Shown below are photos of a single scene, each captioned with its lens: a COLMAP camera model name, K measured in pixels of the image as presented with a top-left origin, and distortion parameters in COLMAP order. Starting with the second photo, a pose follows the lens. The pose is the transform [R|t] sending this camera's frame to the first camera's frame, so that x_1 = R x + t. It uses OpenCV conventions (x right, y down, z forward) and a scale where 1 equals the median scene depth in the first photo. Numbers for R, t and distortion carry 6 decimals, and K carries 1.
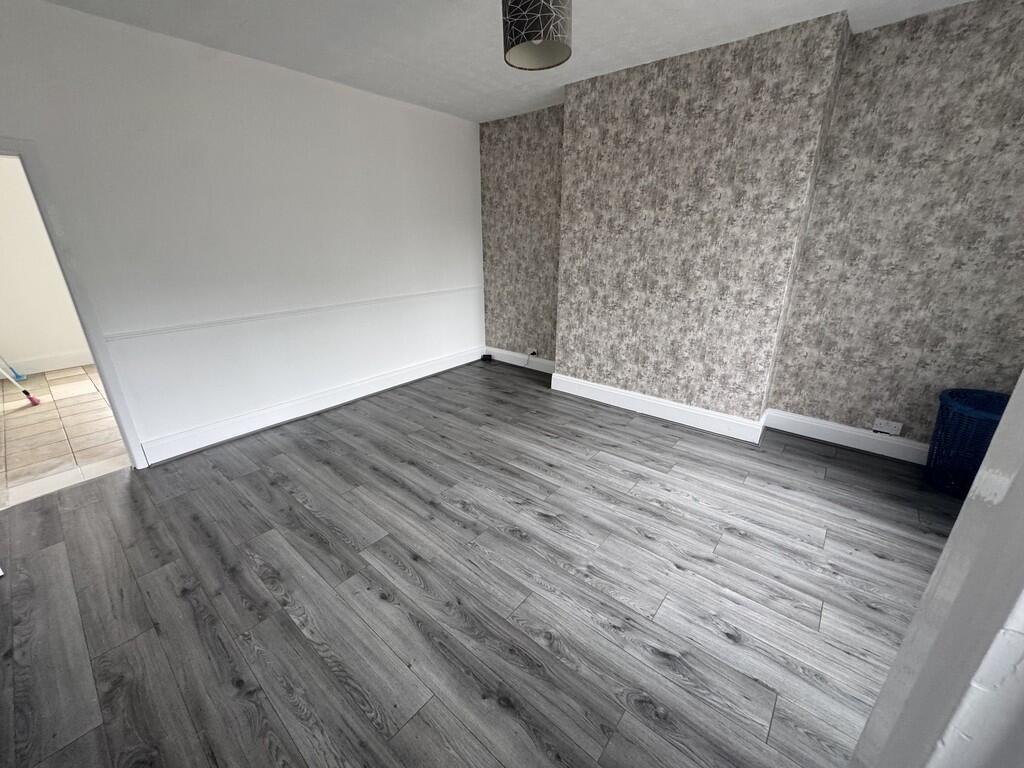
lens RADIAL K [[407.0, 0, 511.4], [0, 407.0, 385.2], [0, 0, 1]] dist [-0.002210, 0.000201]
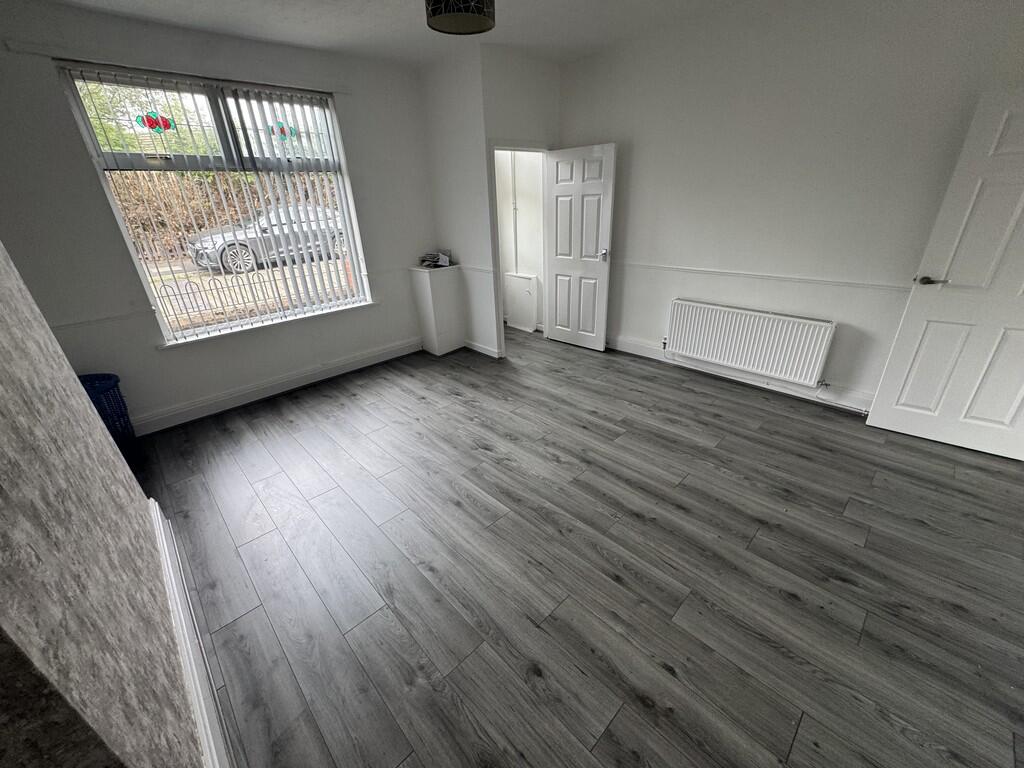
lens RADIAL K [[407.0, 0, 511.4], [0, 407.0, 385.2], [0, 0, 1]] dist [-0.002210, 0.000201]
pose [[-0.993698, 0.002637, 0.112058, -0.086995], [0.081013, 0.707800, 0.701752, -0.465345], [-0.077464, 0.706408, -0.703553, 1.231640]]
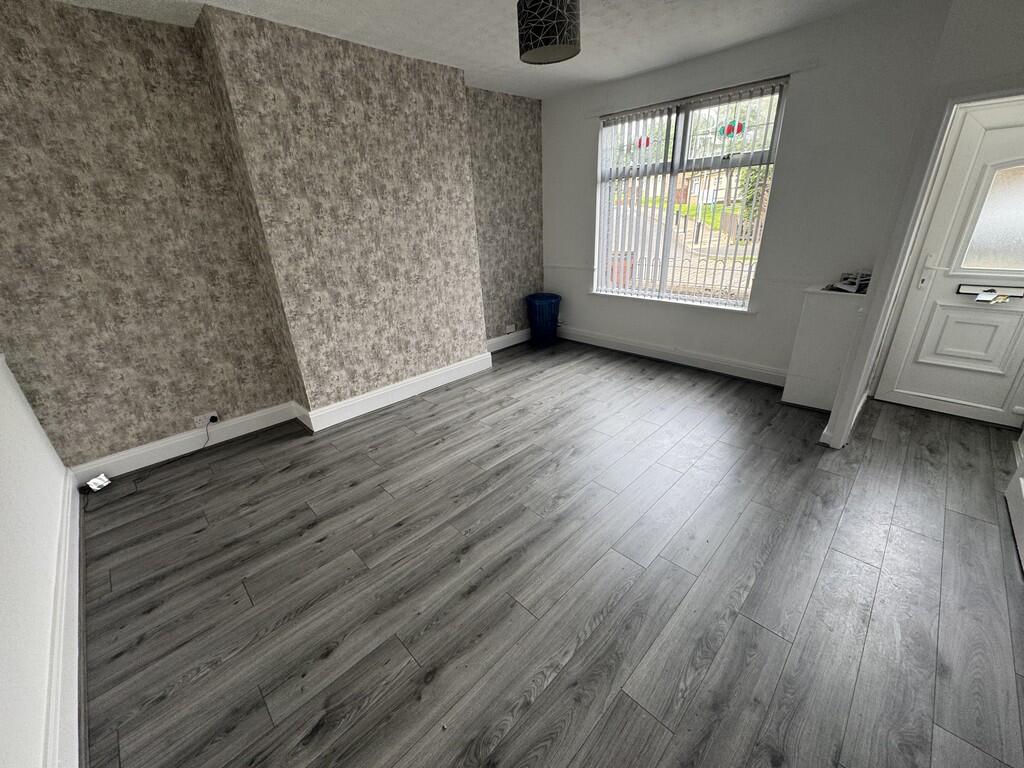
lens RADIAL K [[407.0, 0, 511.4], [0, 407.0, 385.2], [0, 0, 1]] dist [-0.002210, 0.000201]
pose [[0.088373, -0.384488, 0.918890, -0.698181], [0.379265, 0.866002, 0.325883, -0.229837], [-0.921058, 0.319703, 0.222354, 0.607008]]
